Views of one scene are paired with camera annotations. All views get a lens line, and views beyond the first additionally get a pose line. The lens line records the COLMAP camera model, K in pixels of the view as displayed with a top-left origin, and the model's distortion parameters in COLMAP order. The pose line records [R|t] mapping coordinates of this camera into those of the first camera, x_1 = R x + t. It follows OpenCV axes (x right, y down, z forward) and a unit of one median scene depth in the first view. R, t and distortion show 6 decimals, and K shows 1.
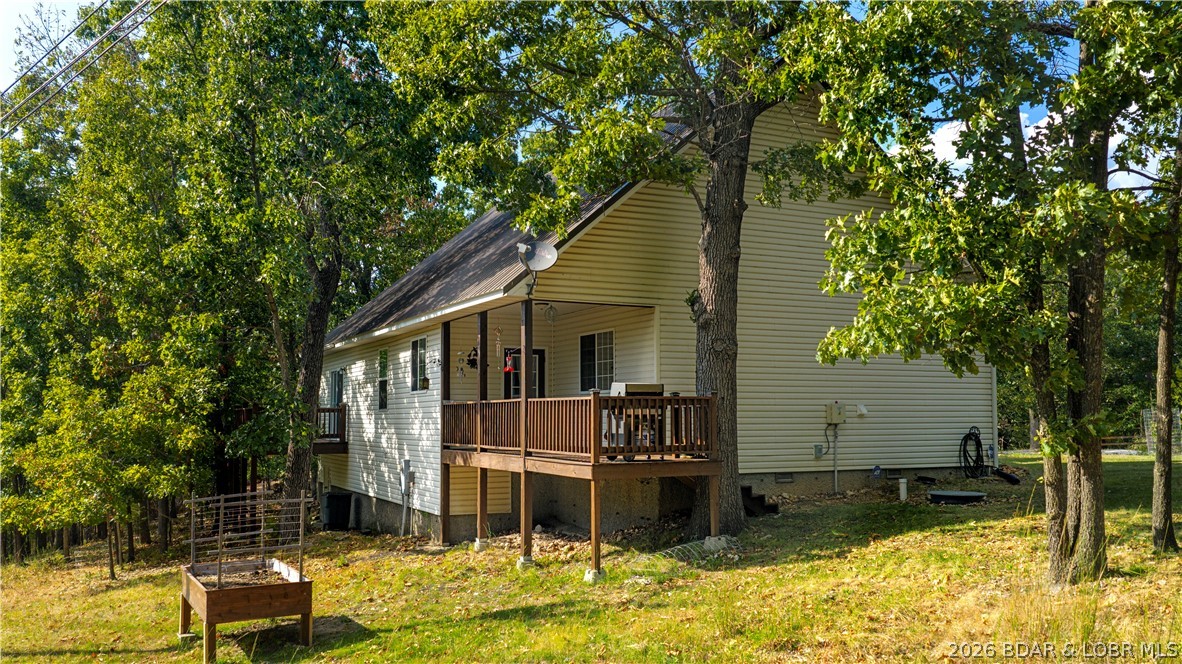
lens RADIAL K [[992.8, 0, 591.0], [0, 992.8, 332.0], [0, 0, 1]] dist [0.006589, -0.007669]
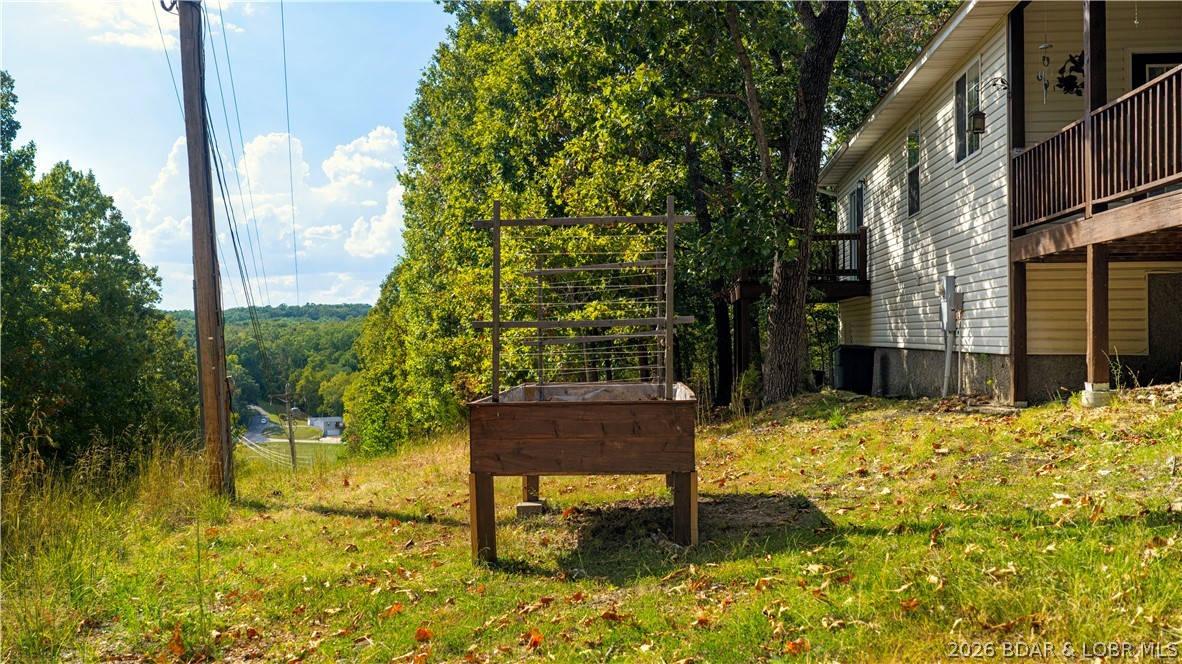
lens RADIAL K [[992.8, 0, 591.0], [0, 992.8, 332.0], [0, 0, 1]] dist [0.006589, -0.007669]
pose [[0.853508, -0.000019, -0.521080, -0.056696], [0.045382, 0.996203, 0.074299, 0.113577], [0.519100, -0.087063, 0.850268, 0.372126]]
